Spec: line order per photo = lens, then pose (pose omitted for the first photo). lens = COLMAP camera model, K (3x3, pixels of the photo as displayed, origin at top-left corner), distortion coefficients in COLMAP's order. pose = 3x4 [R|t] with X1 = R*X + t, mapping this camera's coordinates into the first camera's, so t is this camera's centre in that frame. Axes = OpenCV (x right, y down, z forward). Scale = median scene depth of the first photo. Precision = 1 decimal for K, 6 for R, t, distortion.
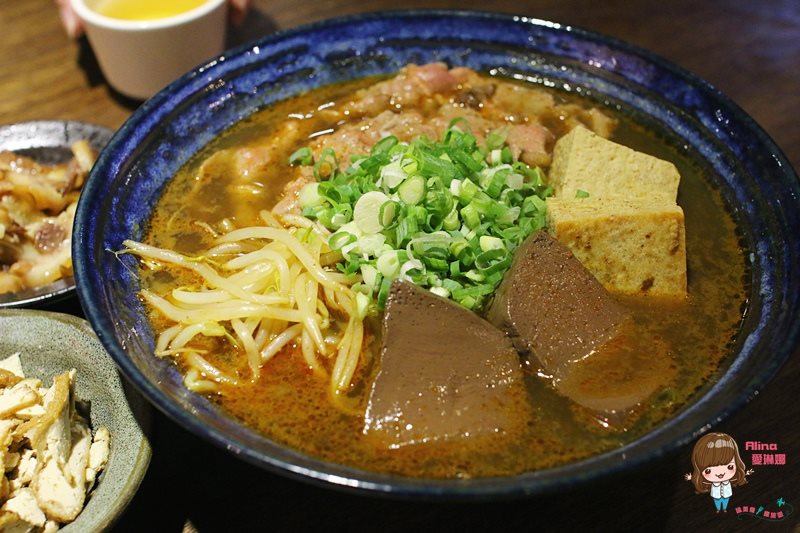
lens RADIAL K [[1131.8, 0, 400.0], [0, 1131.8, 266.5], [0, 0, 1]] dist [-0.198017, 0.542328]
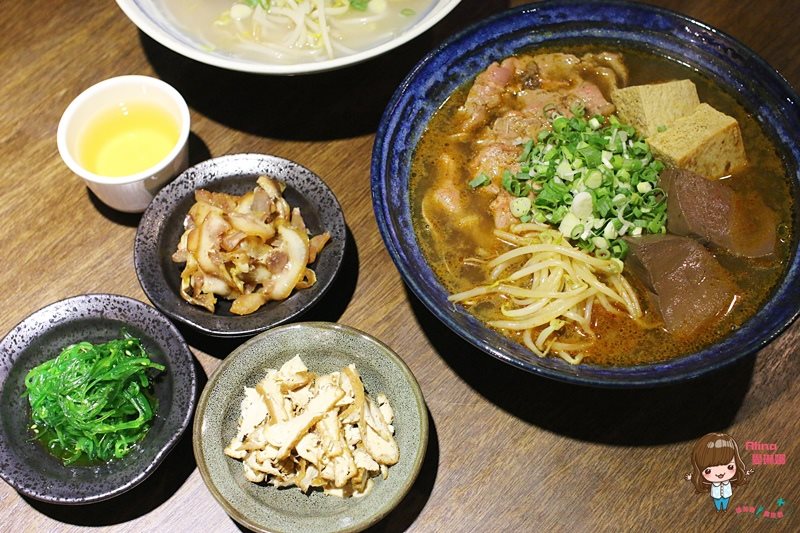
lens RADIAL K [[1131.8, 0, 400.0], [0, 1131.8, 266.5], [0, 0, 1]] dist [-0.198017, 0.542328]
pose [[0.820074, -0.505275, 0.268658, -0.587091], [0.388646, 0.836350, 0.386618, -0.575208], [-0.420040, -0.212643, 0.882241, -0.258972]]
